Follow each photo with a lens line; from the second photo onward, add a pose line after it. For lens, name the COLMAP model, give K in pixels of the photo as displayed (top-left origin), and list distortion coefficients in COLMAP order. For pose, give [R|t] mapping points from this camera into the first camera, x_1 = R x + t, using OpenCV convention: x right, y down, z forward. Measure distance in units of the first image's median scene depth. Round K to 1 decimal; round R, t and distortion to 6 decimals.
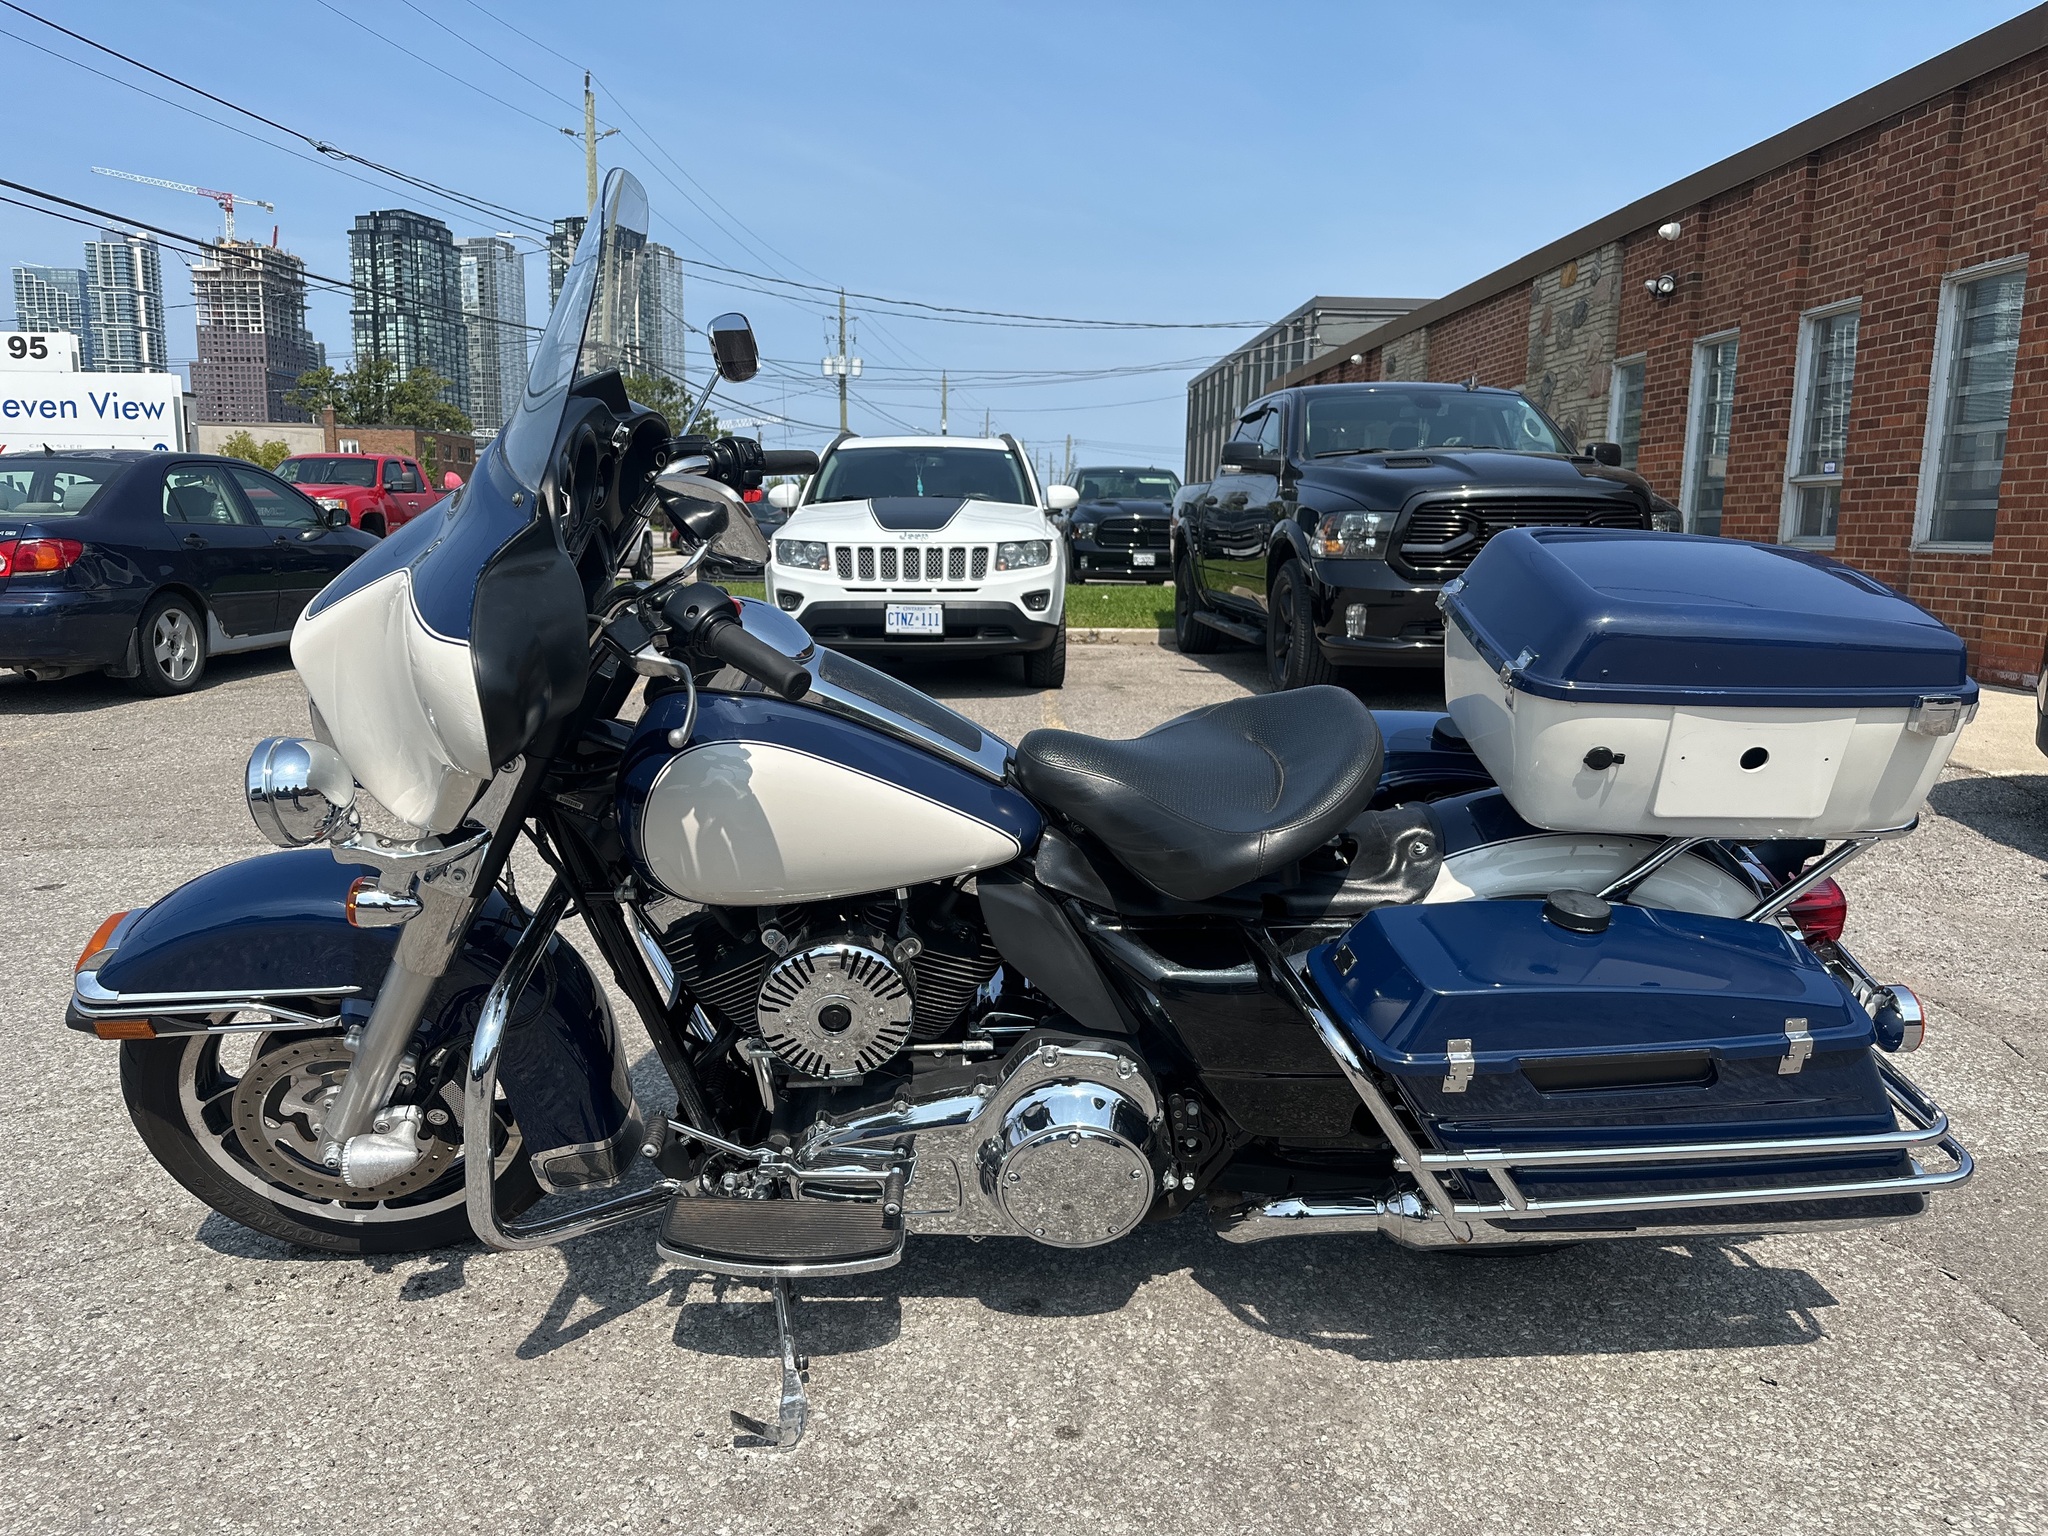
lens RADIAL K [[1436.3, 0, 1032.0], [0, 1436.3, 788.7], [0, 0, 1]] dist [0.000791, -0.009285]
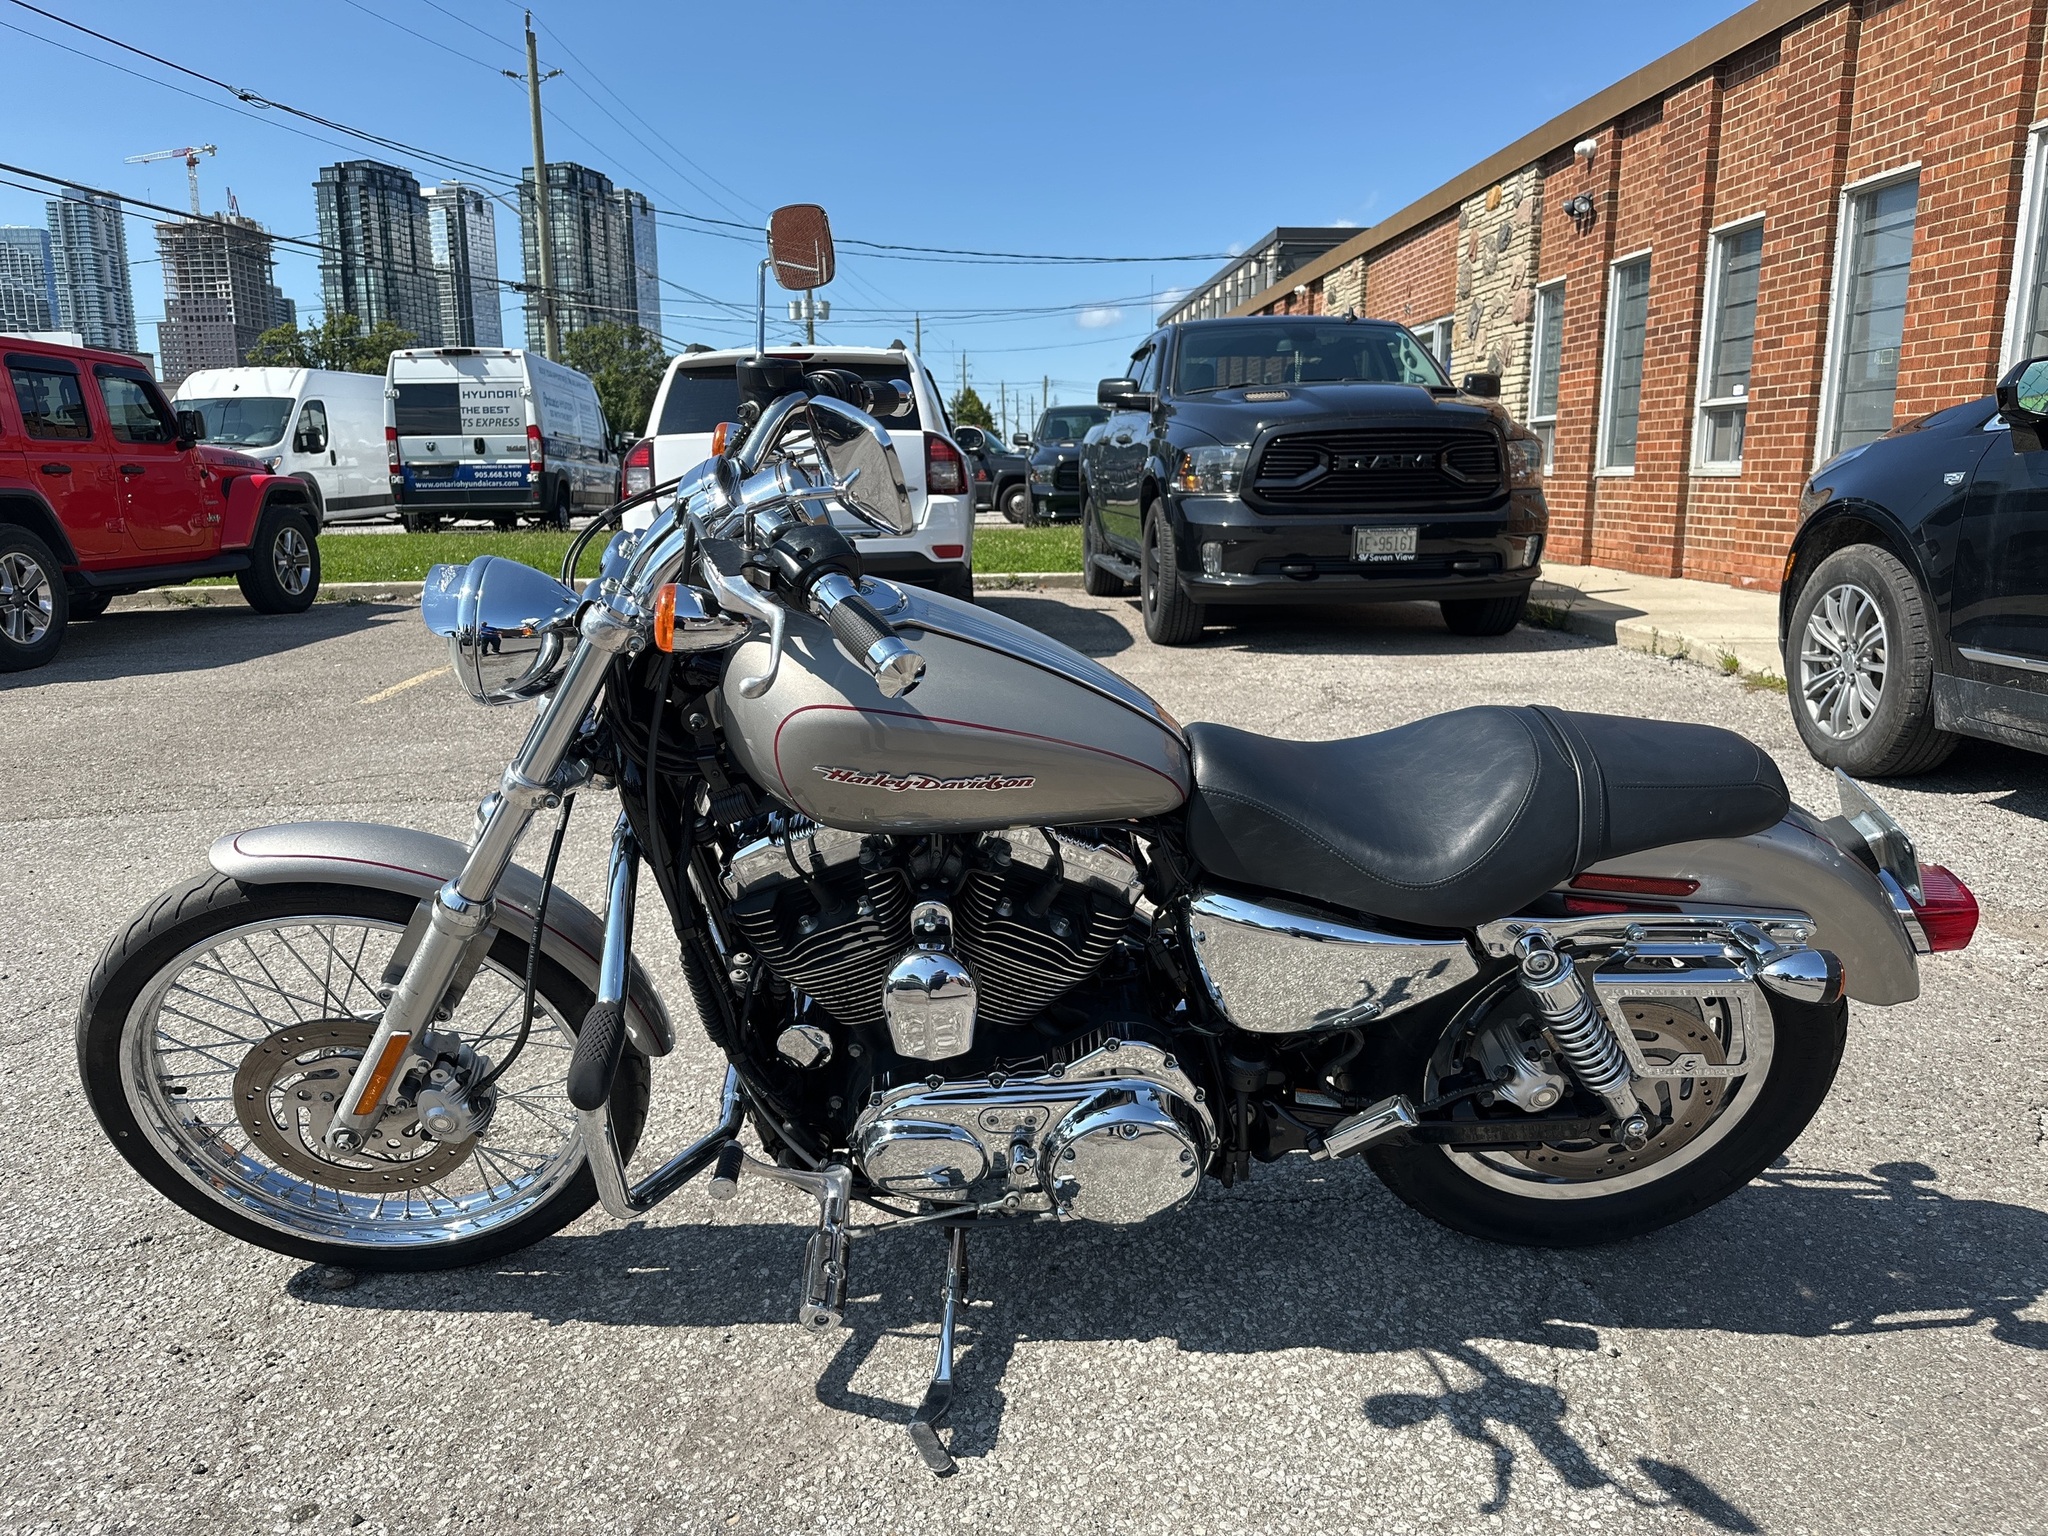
lens RADIAL K [[1436.3, 0, 1032.0], [0, 1436.3, 788.7], [0, 0, 1]] dist [0.000791, -0.009285]
pose [[0.999714, -0.023738, 0.002743, 0.063174], [0.023617, 0.999001, 0.037937, -0.001502], [-0.003640, -0.037862, 0.999276, 0.015648]]
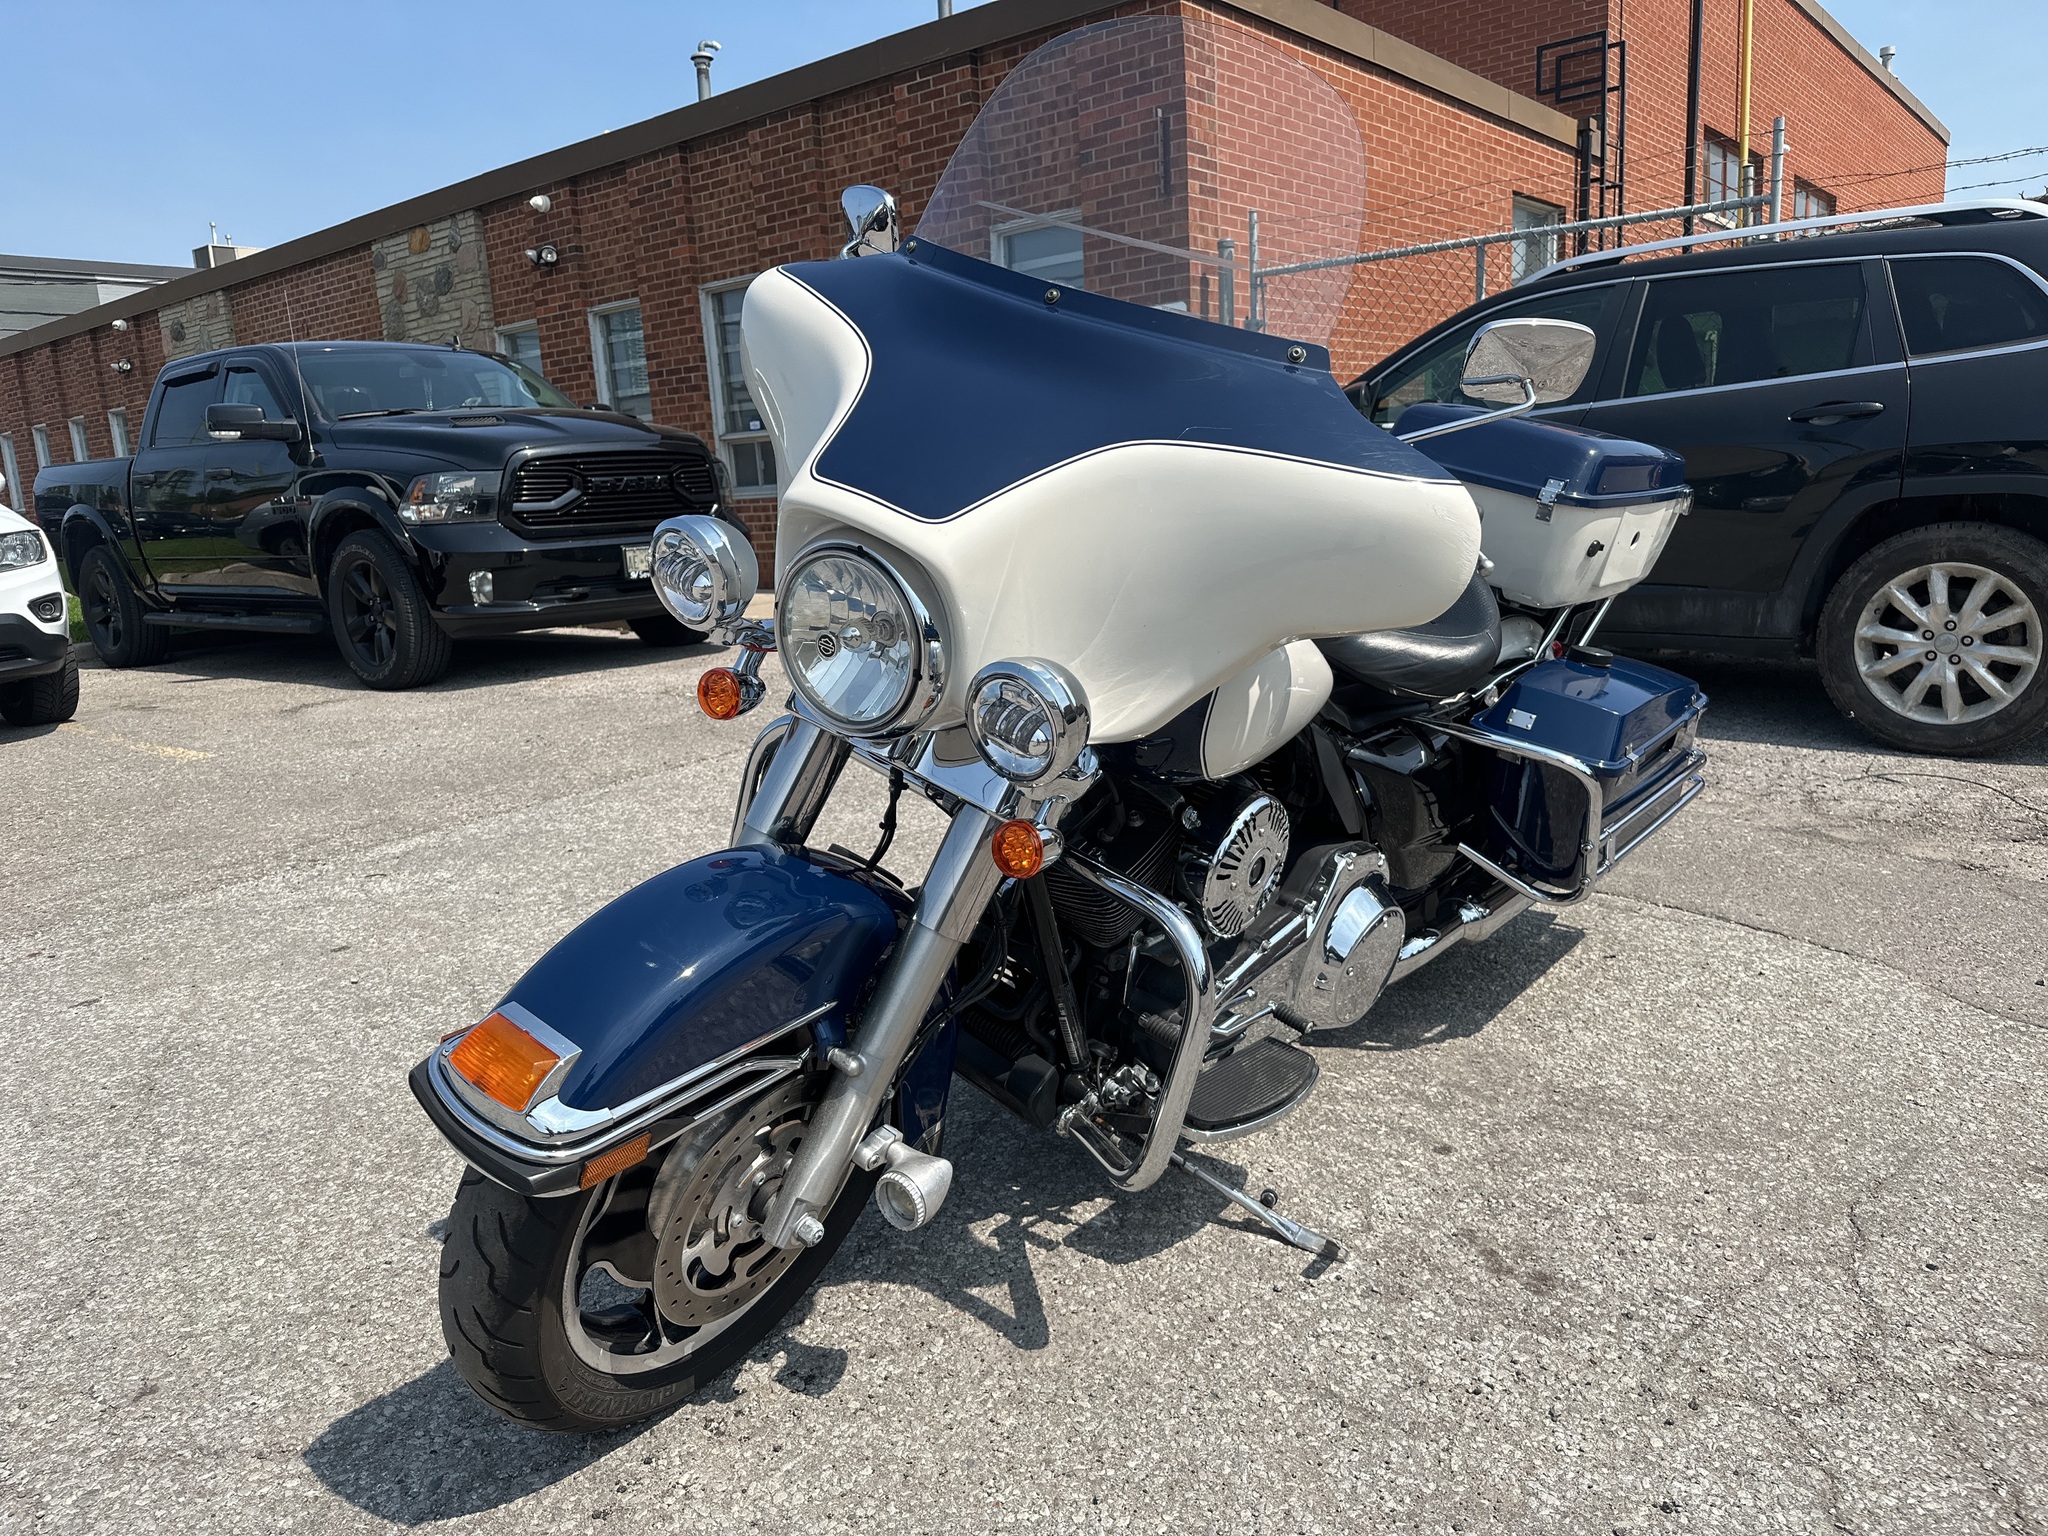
lens RADIAL K [[1440.1, 0, 1032.5], [0, 1440.1, 794.7], [0, 0, 1]] dist [-0.003443, -0.005551]
pose [[0.662517, -0.204105, 0.720702, -0.173364], [0.194850, 0.975996, 0.097286, -0.003670], [-0.723259, 0.075975, 0.686384, 0.070141]]
